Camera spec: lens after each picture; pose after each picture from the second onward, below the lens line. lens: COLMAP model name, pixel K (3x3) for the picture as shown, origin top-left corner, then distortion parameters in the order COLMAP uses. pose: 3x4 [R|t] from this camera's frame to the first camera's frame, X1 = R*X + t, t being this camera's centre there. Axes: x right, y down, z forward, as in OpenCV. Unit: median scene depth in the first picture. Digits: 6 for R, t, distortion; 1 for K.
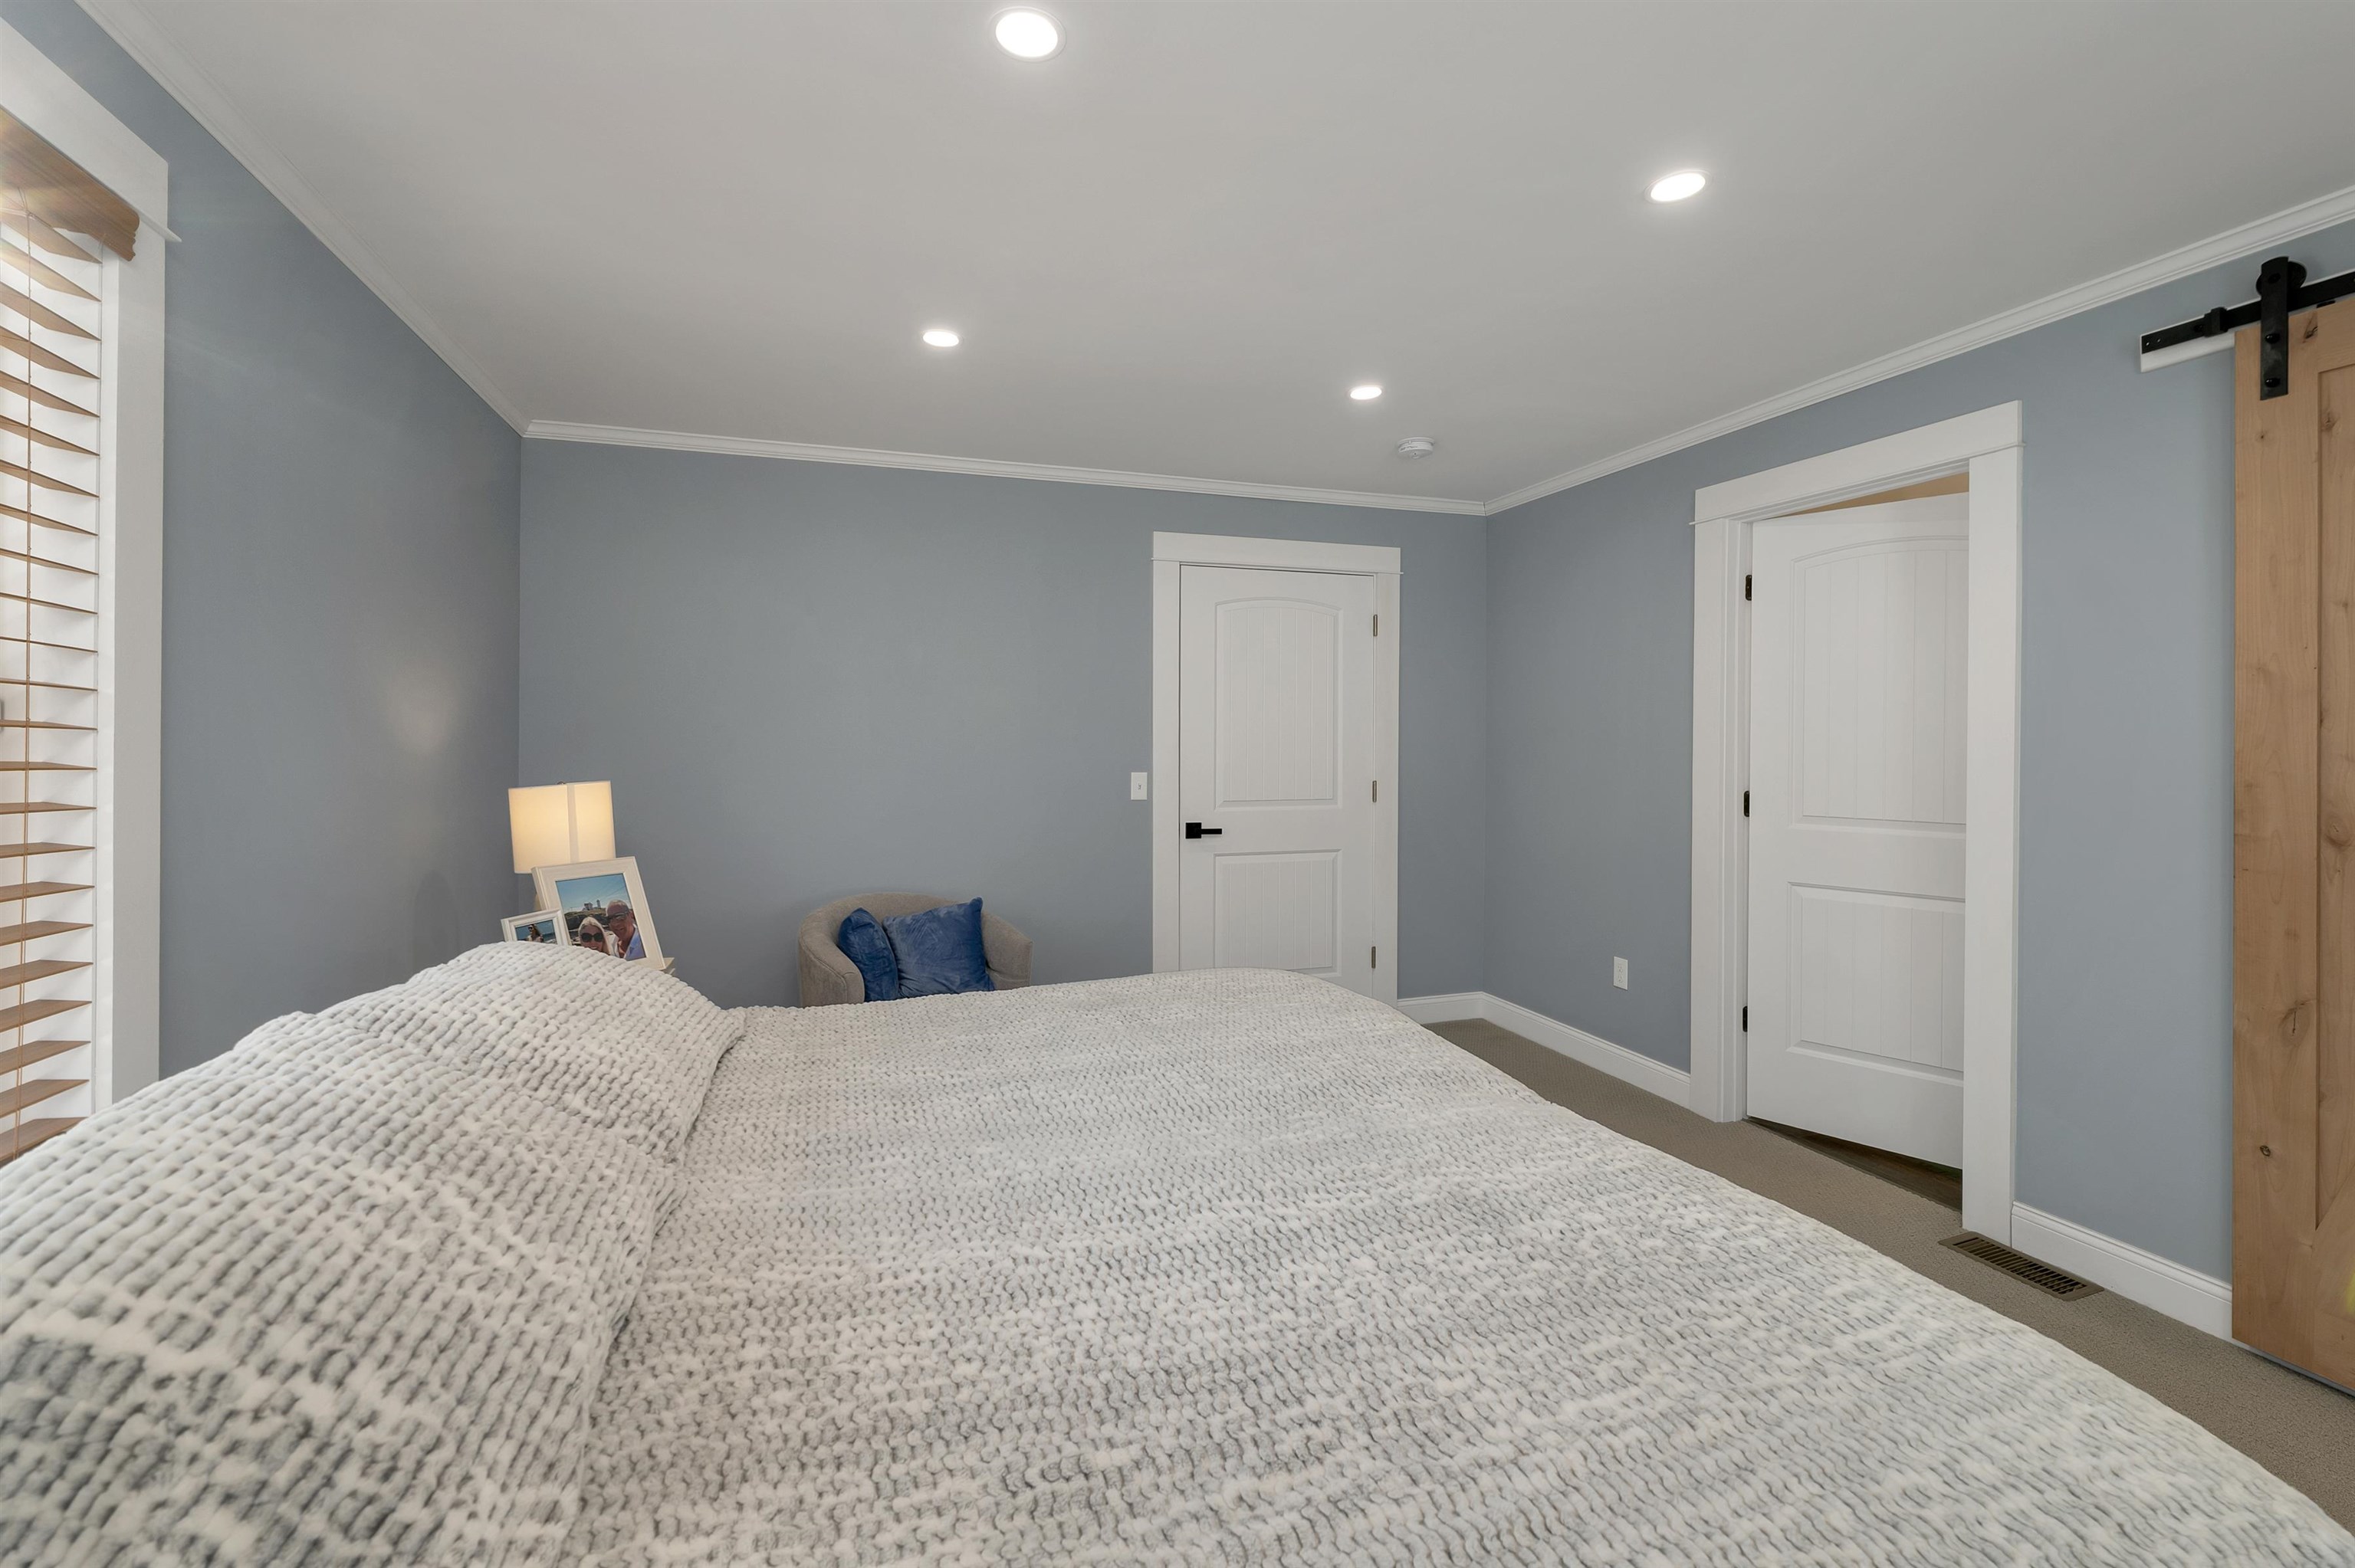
lens RADIAL K [[982.0, 0, 1181.4], [0, 982.0, 738.6], [0, 0, 1]] dist [0.007378, -0.000140]
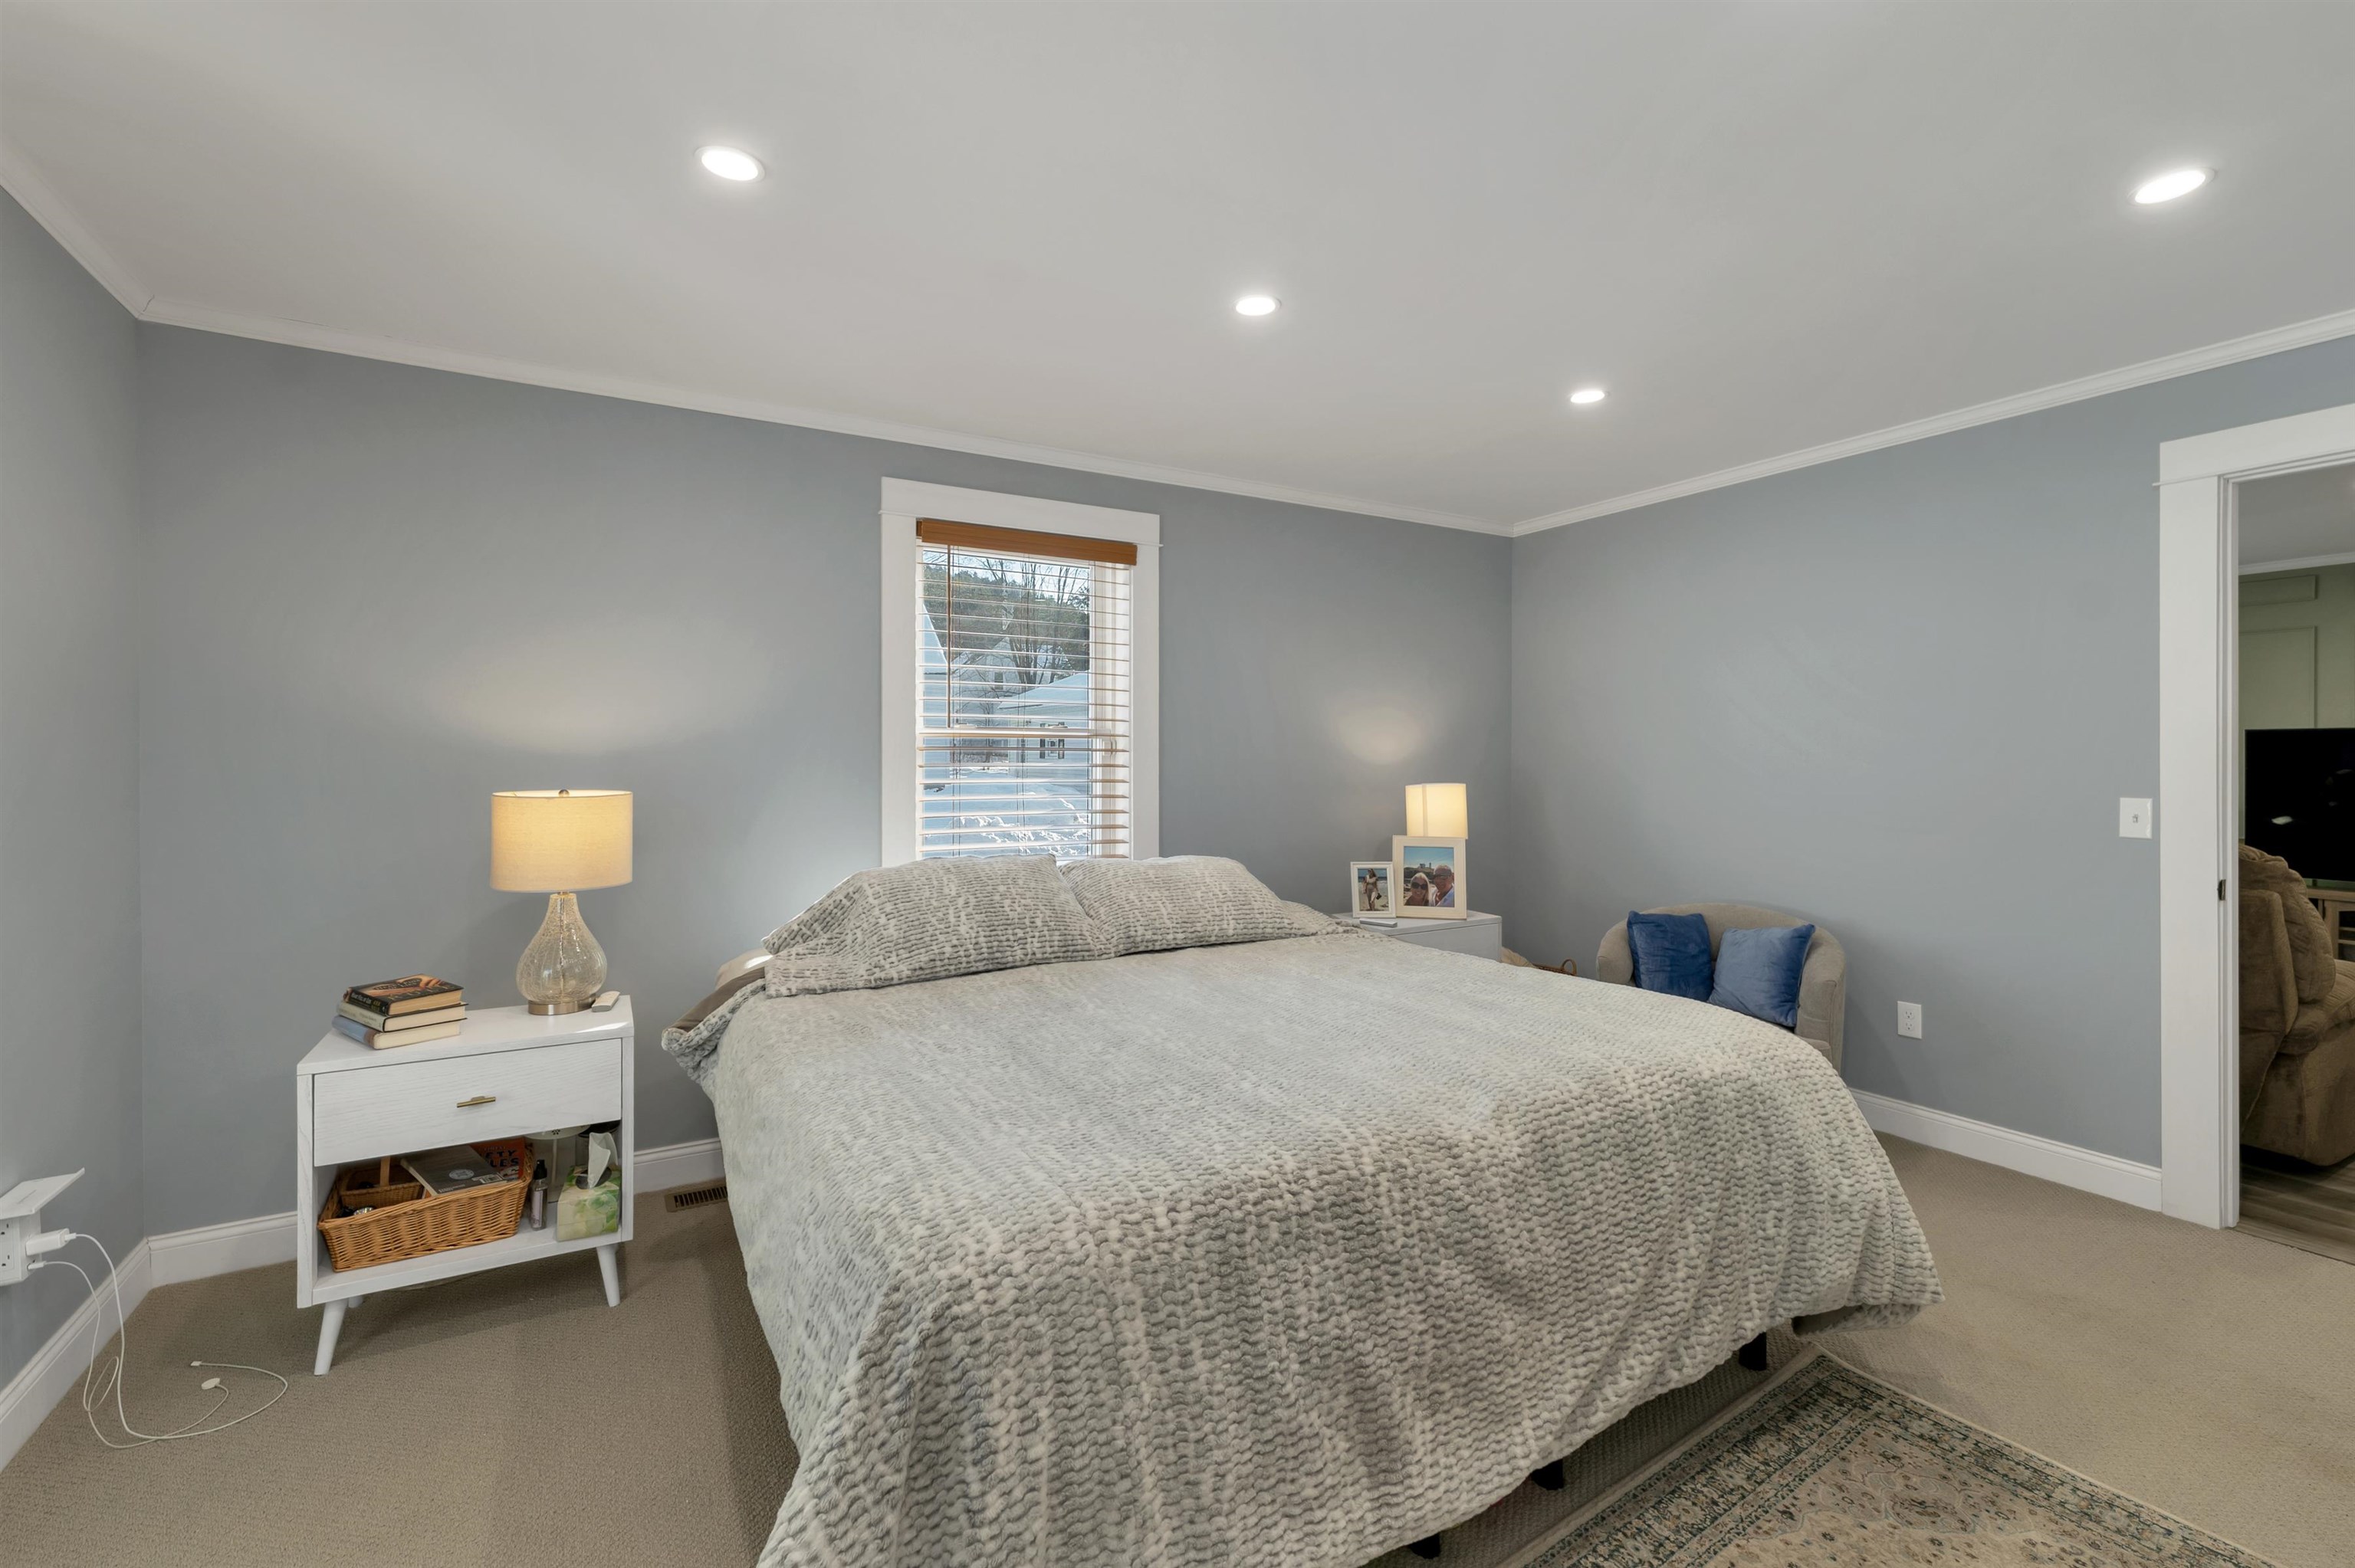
lens RADIAL K [[982.0, 0, 1188.3], [0, 982.0, 766.3], [0, 0, 1]] dist [0.007378, -0.000140]
pose [[0.237612, 0.003365, -0.971354, 0.645729], [0.001727, 0.999991, 0.003887, 0.011120], [0.971359, -0.002601, 0.237604, 0.255480]]
